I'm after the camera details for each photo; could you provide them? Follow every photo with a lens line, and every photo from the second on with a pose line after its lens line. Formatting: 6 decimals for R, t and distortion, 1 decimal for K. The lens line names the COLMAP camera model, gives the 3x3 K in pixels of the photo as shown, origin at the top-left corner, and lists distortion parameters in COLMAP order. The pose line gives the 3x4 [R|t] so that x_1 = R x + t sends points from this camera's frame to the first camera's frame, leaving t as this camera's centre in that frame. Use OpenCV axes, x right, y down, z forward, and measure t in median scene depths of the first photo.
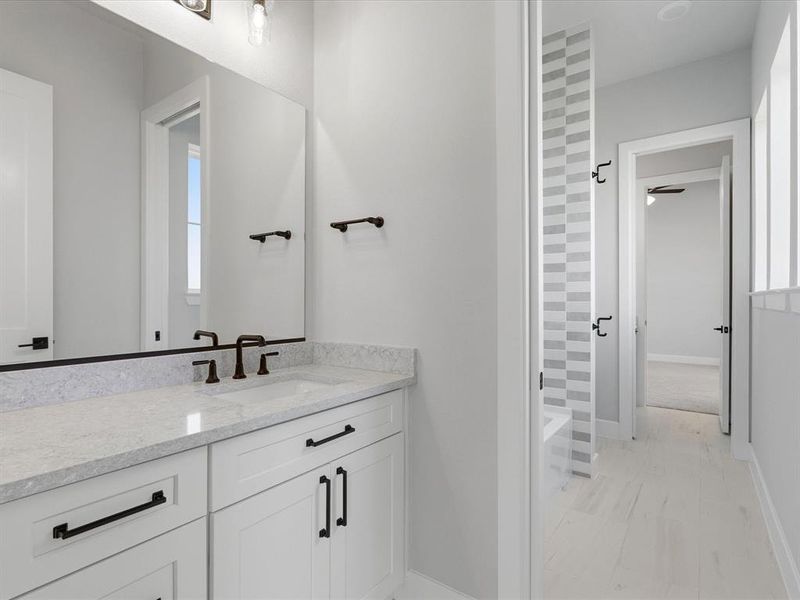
lens RADIAL K [[409.1, 0, 403.7], [0, 409.1, 300.2], [0, 0, 1]] dist [-0.011585, 0.001402]
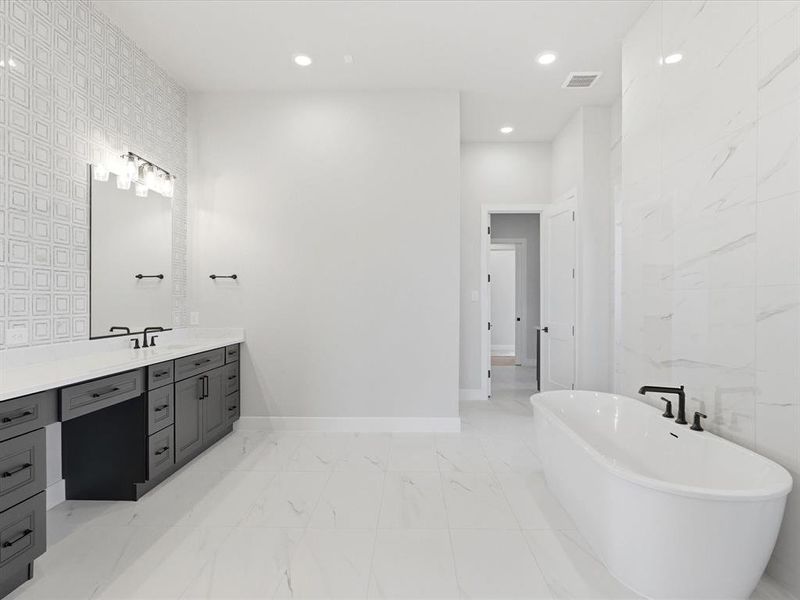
lens RADIAL K [[409.1, 0, 403.7], [0, 409.1, 300.2], [0, 0, 1]] dist [-0.011585, 0.001402]
pose [[0.836027, -0.007371, 0.548638, -0.440157], [0.004766, 0.999970, 0.006173, -0.066883], [-0.548667, -0.002546, 0.836037, -1.578660]]
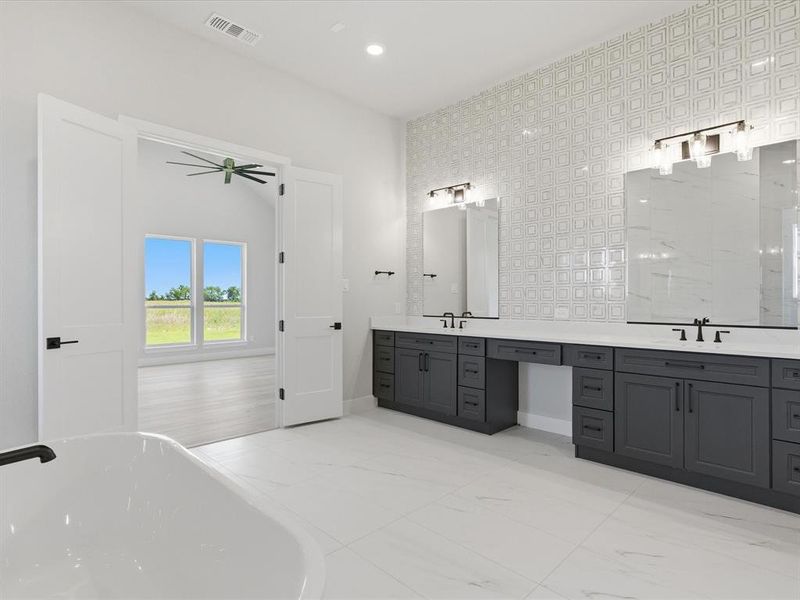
lens RADIAL K [[409.1, 0, 403.7], [0, 409.1, 300.2], [0, 0, 1]] dist [-0.011585, 0.001402]
pose [[-0.148766, -0.005802, -0.988855, 1.709281], [0.003978, 0.999971, -0.006466, 0.003957], [0.988864, -0.004896, -0.148739, -0.092171]]
